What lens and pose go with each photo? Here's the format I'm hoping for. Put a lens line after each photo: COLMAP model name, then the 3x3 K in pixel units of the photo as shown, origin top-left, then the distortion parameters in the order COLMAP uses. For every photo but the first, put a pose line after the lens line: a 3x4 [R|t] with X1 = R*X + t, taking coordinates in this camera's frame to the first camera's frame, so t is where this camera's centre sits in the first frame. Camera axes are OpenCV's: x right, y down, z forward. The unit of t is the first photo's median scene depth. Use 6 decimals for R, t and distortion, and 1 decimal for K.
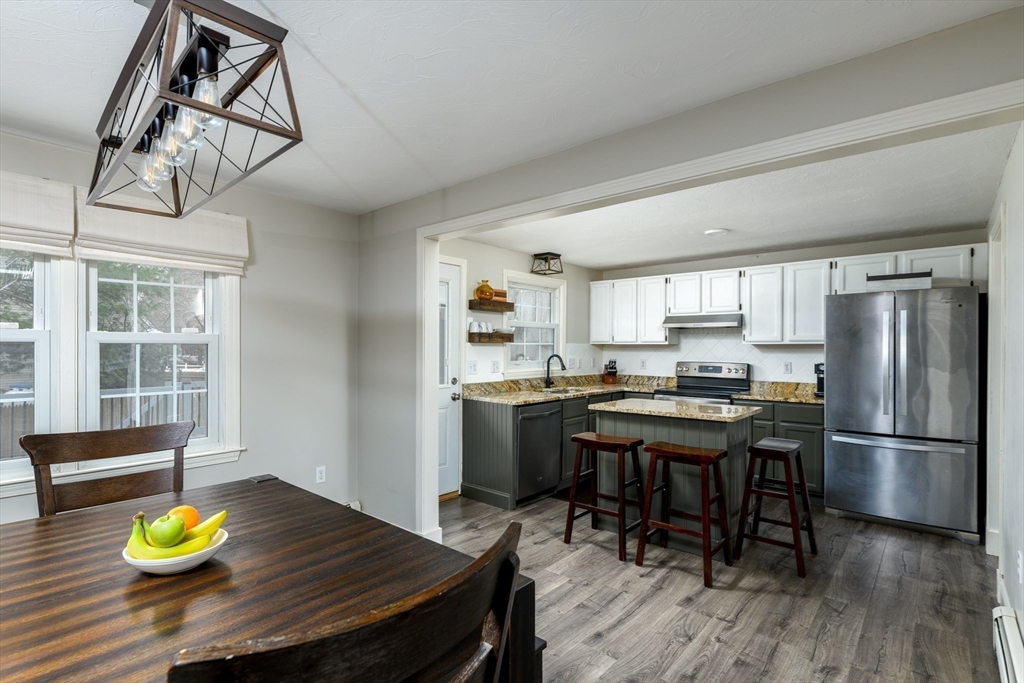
lens RADIAL K [[491.7, 0, 512.6], [0, 491.7, 347.8], [0, 0, 1]] dist [0.000564, -0.000141]
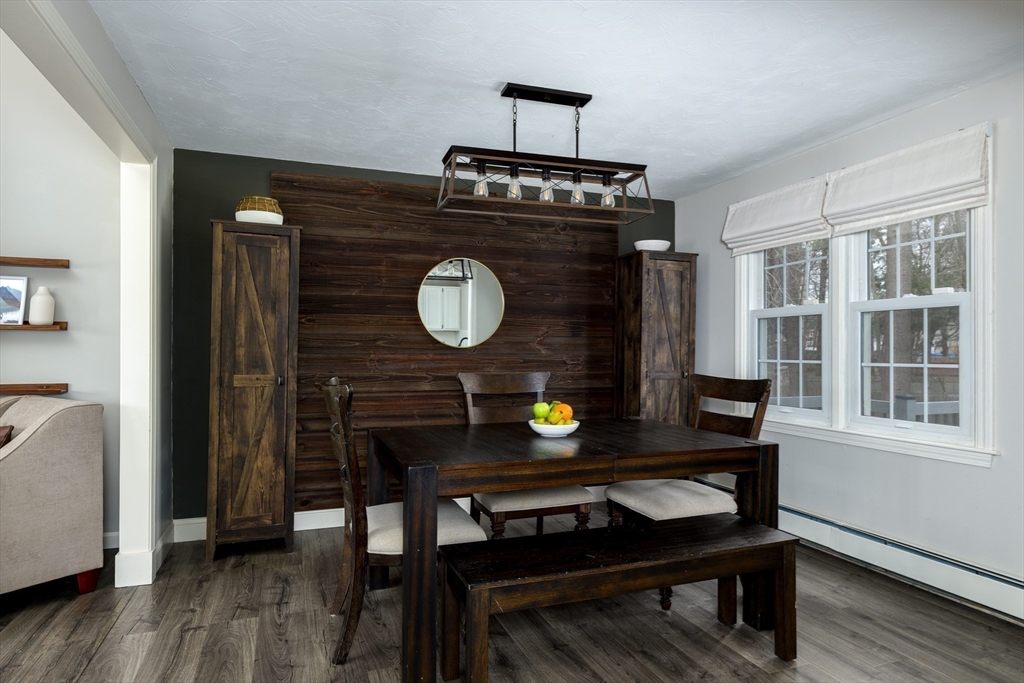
lens RADIAL K [[635.0, 0, 512.1], [0, 635.0, 343.3], [0, 0, 1]] dist [-0.025212, -0.000480]
pose [[-0.466299, -0.011557, -0.884552, 0.257056], [-0.002883, 0.999929, -0.011545, 0.041463], [0.884622, -0.002833, -0.466300, 0.459810]]
